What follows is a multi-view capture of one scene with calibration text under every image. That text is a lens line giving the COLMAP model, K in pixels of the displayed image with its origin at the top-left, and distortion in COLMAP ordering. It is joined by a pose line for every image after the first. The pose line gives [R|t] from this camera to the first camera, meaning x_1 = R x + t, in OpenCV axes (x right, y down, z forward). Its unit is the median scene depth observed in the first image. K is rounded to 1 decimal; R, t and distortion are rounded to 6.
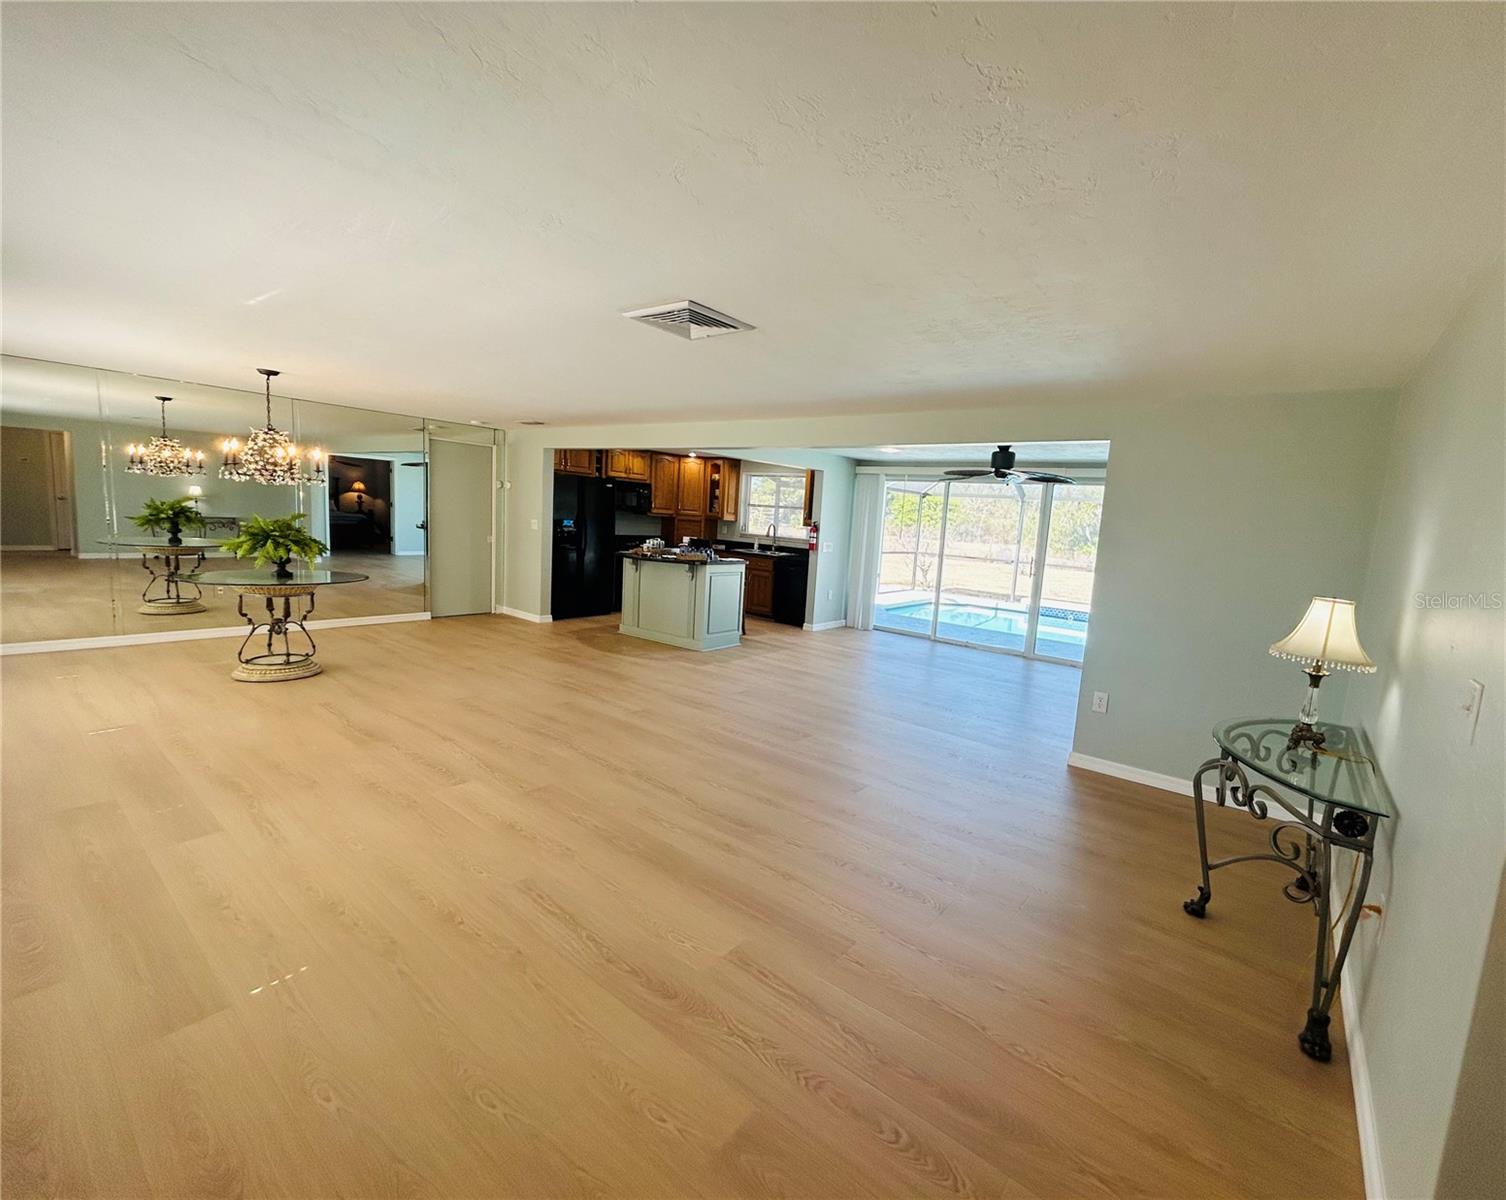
lens RADIAL K [[643.9, 0, 801.4], [0, 643.9, 600.4], [0, 0, 1]] dist [-0.004591, 0.001244]
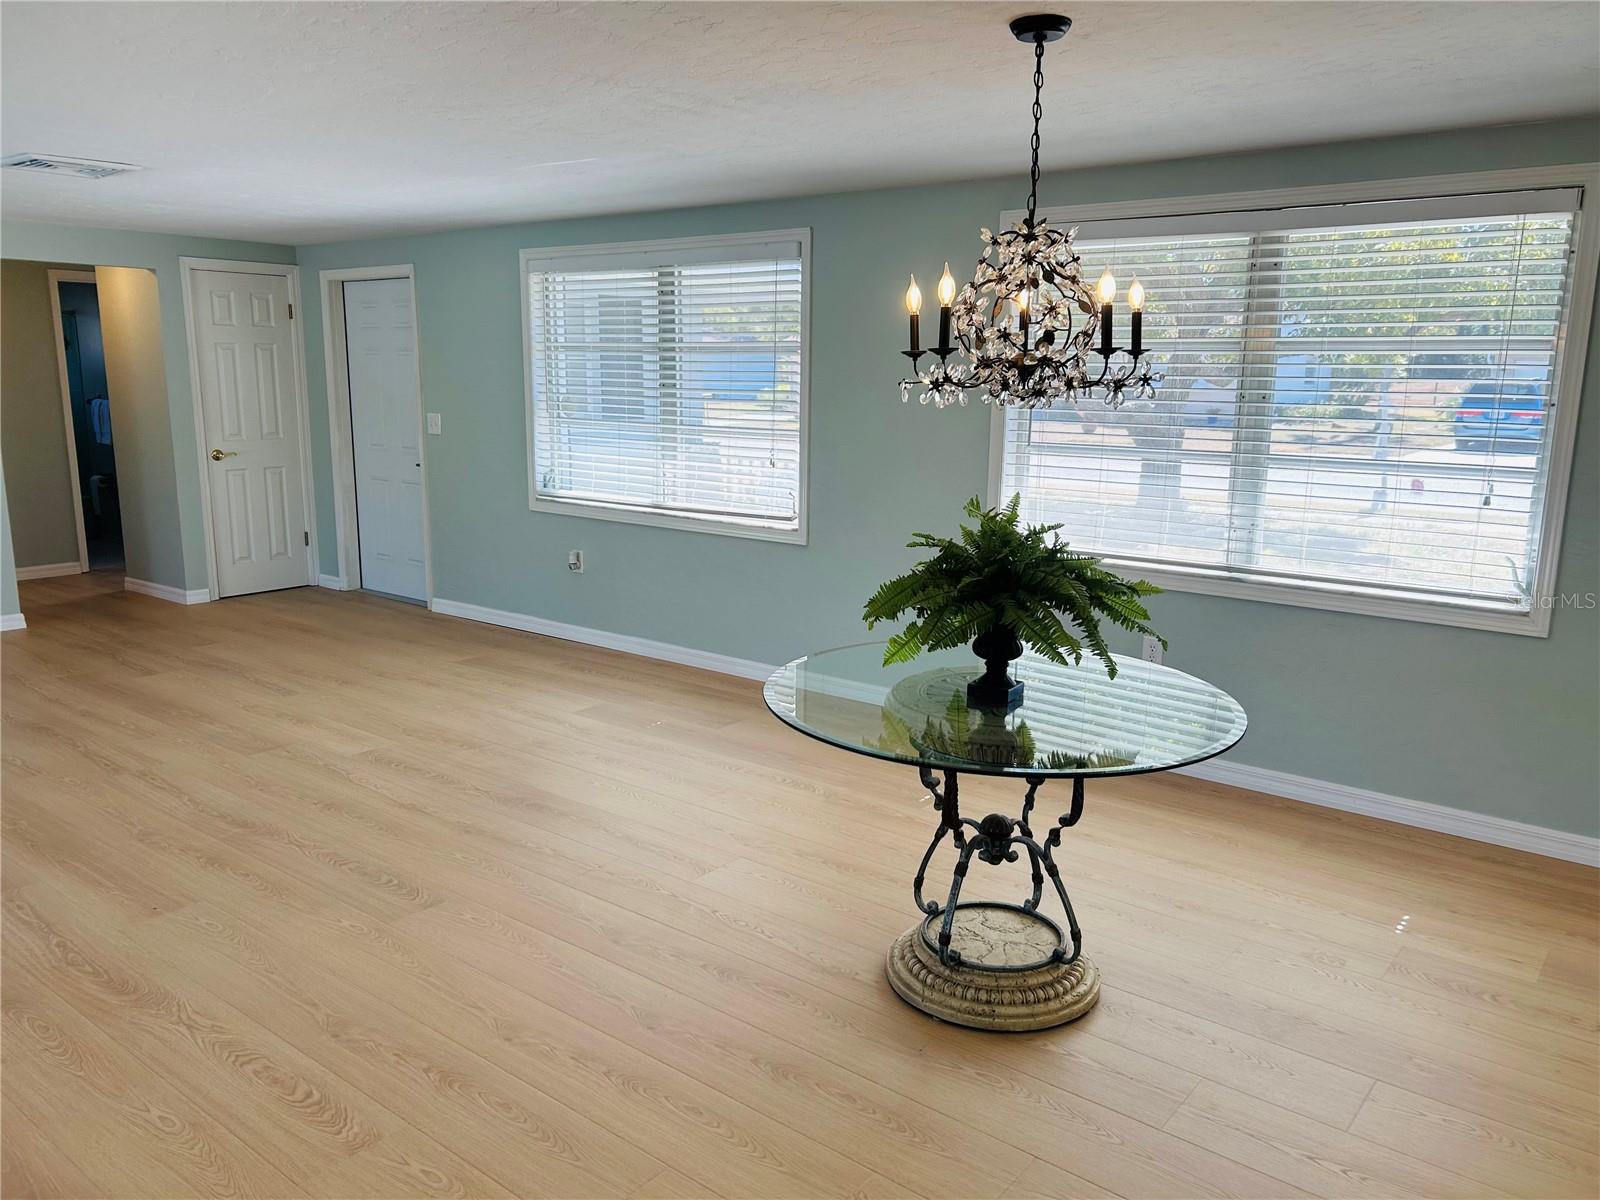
lens RADIAL K [[1199.6, 0, 803.5], [0, 1199.6, 603.2], [0, 0, 1]] dist [0.045360, -0.046166]
pose [[-0.996718, -0.078493, 0.019786, -0.510184], [-0.068012, 0.944579, 0.321163, -0.186782], [-0.043898, 0.318763, -0.946817, 1.094136]]
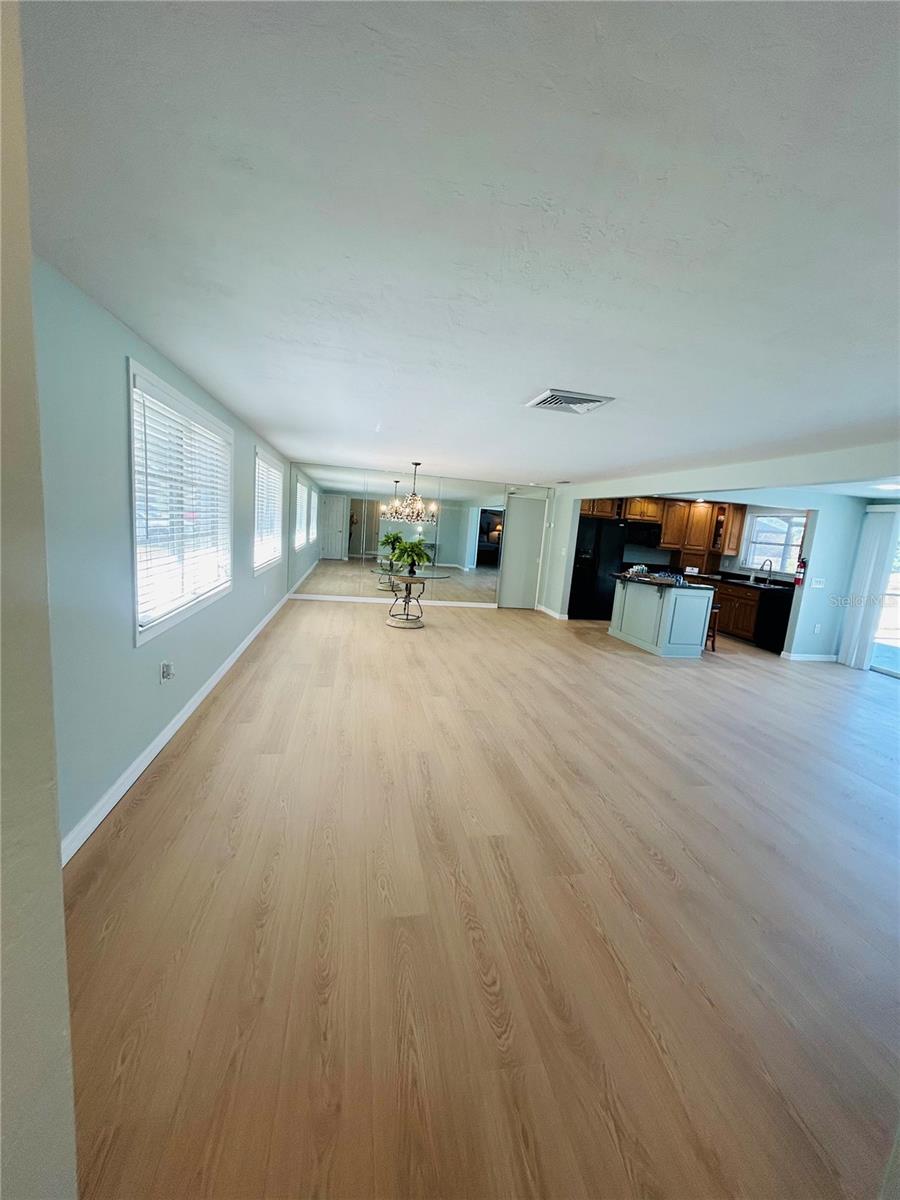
lens RADIAL K [[483.8, 0, 452.5], [0, 483.8, 600.2], [0, 0, 1]] dist [-0.003510, 0.000756]
pose [[0.739835, 0.098341, -0.665562, 0.153615], [-0.118355, 0.992856, 0.015137, 0.004417], [0.662296, 0.067573, 0.746189, 0.027522]]
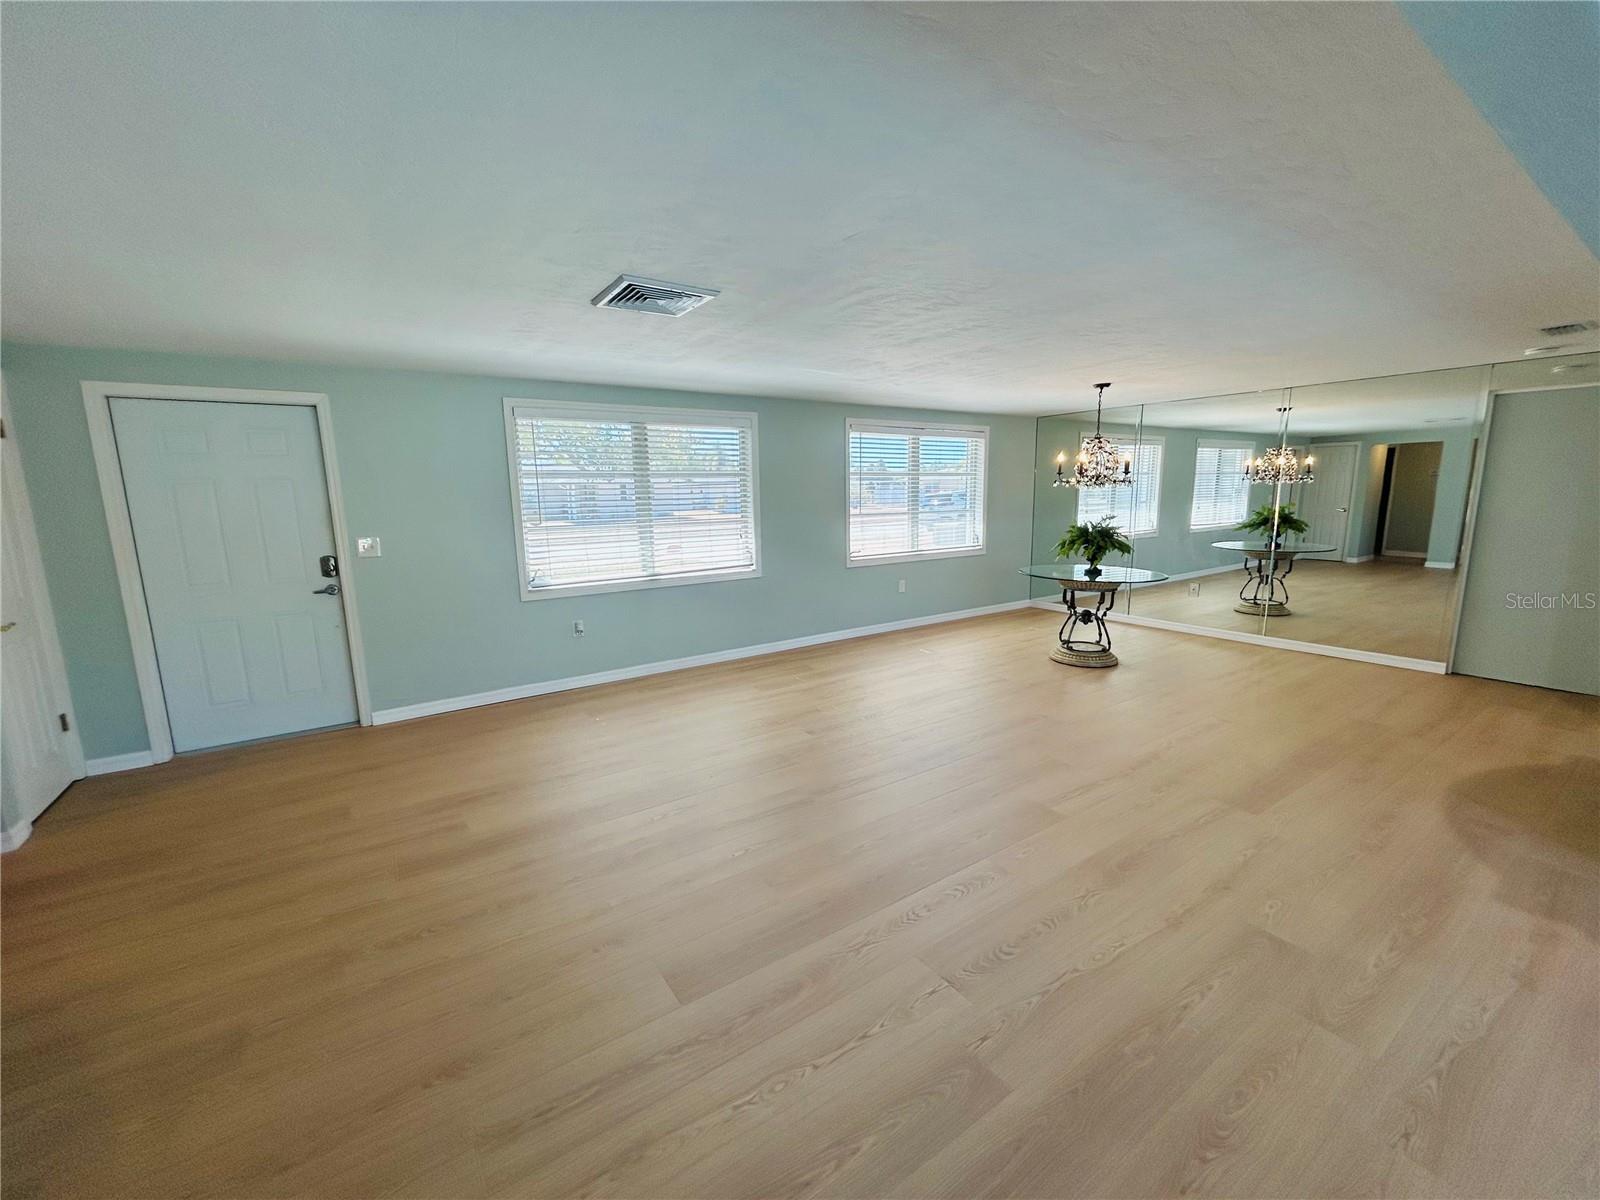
lens RADIAL K [[645.1, 0, 797.2], [0, 645.1, 598.9], [0, 0, 1]] dist [-0.003510, 0.000756]
pose [[-0.335770, 0.099394, -0.936685, 0.274722], [-0.126997, 0.980561, 0.149574, -0.065761], [0.933344, 0.169179, -0.316620, 0.623874]]
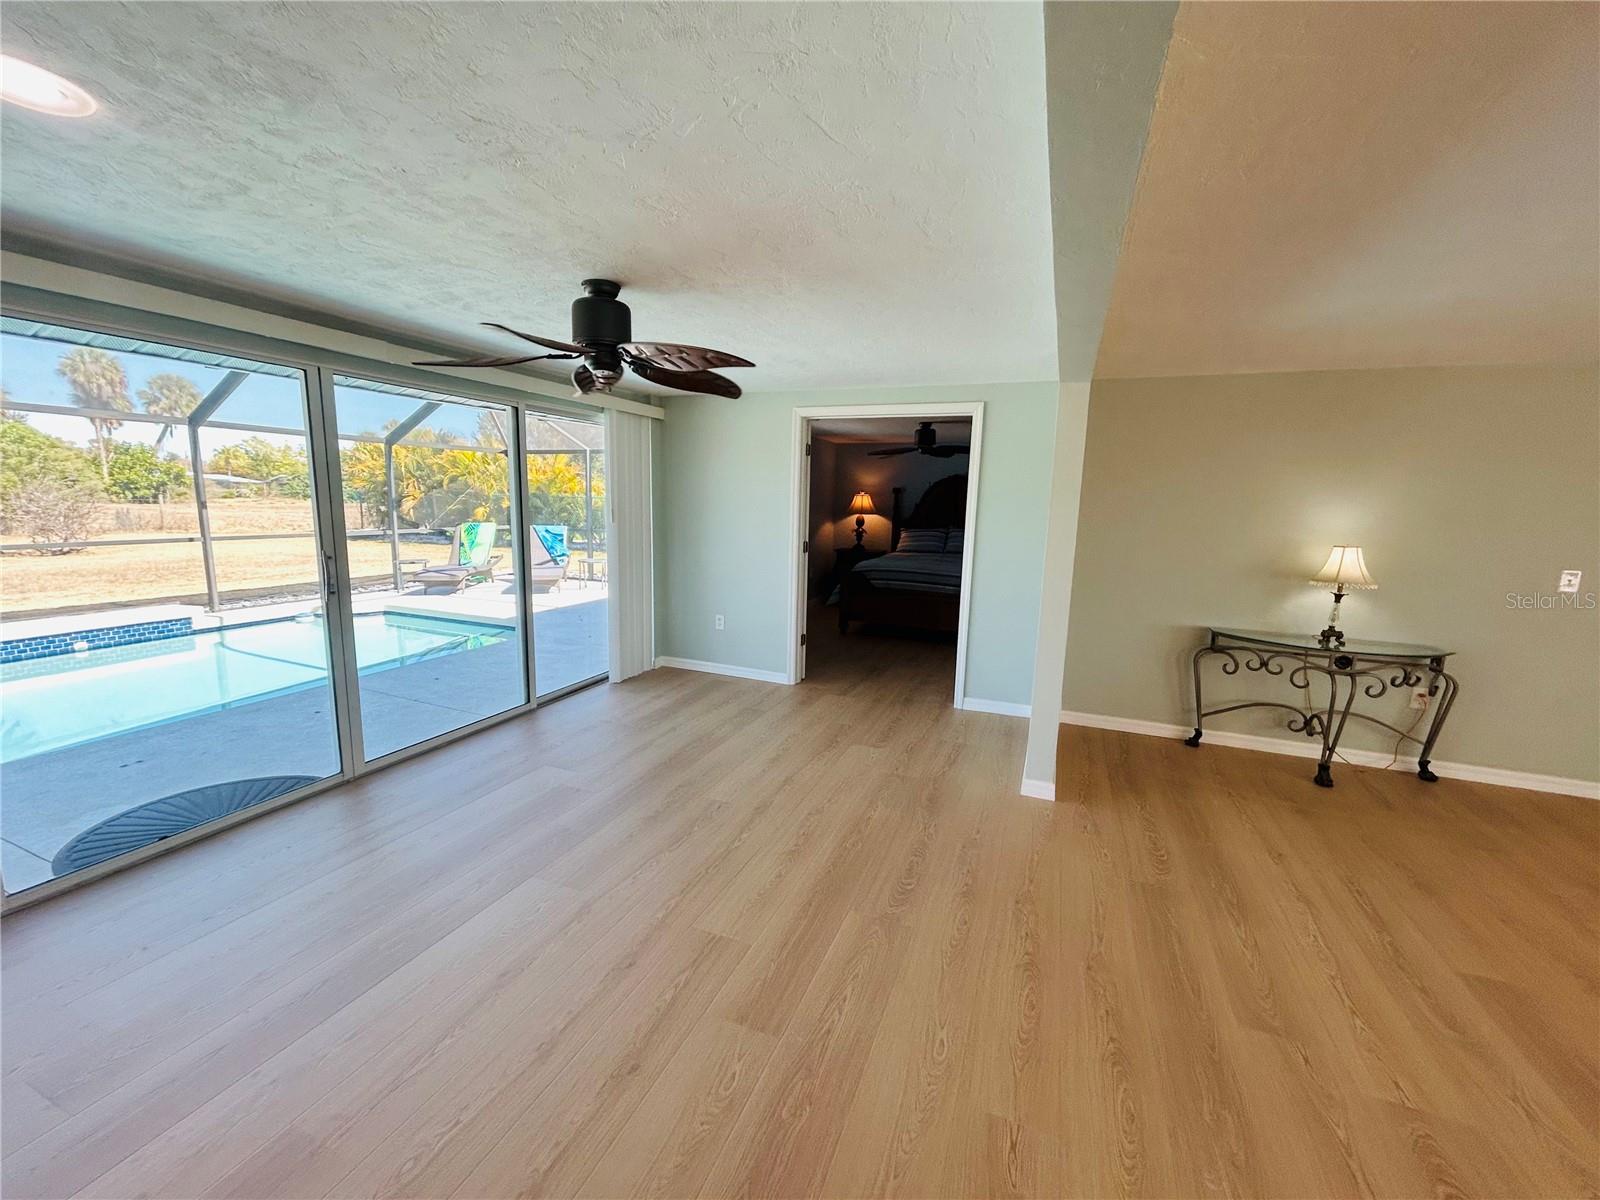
lens RADIAL K [[645.1, 0, 804.6], [0, 645.1, 596.5], [0, 0, 1]] dist [-0.003510, 0.000756]
pose [[-0.255184, -0.220527, 0.941408, -0.121083], [0.084150, 0.964883, 0.248836, -0.125146], [-0.963224, 0.142718, -0.227665, 0.866338]]
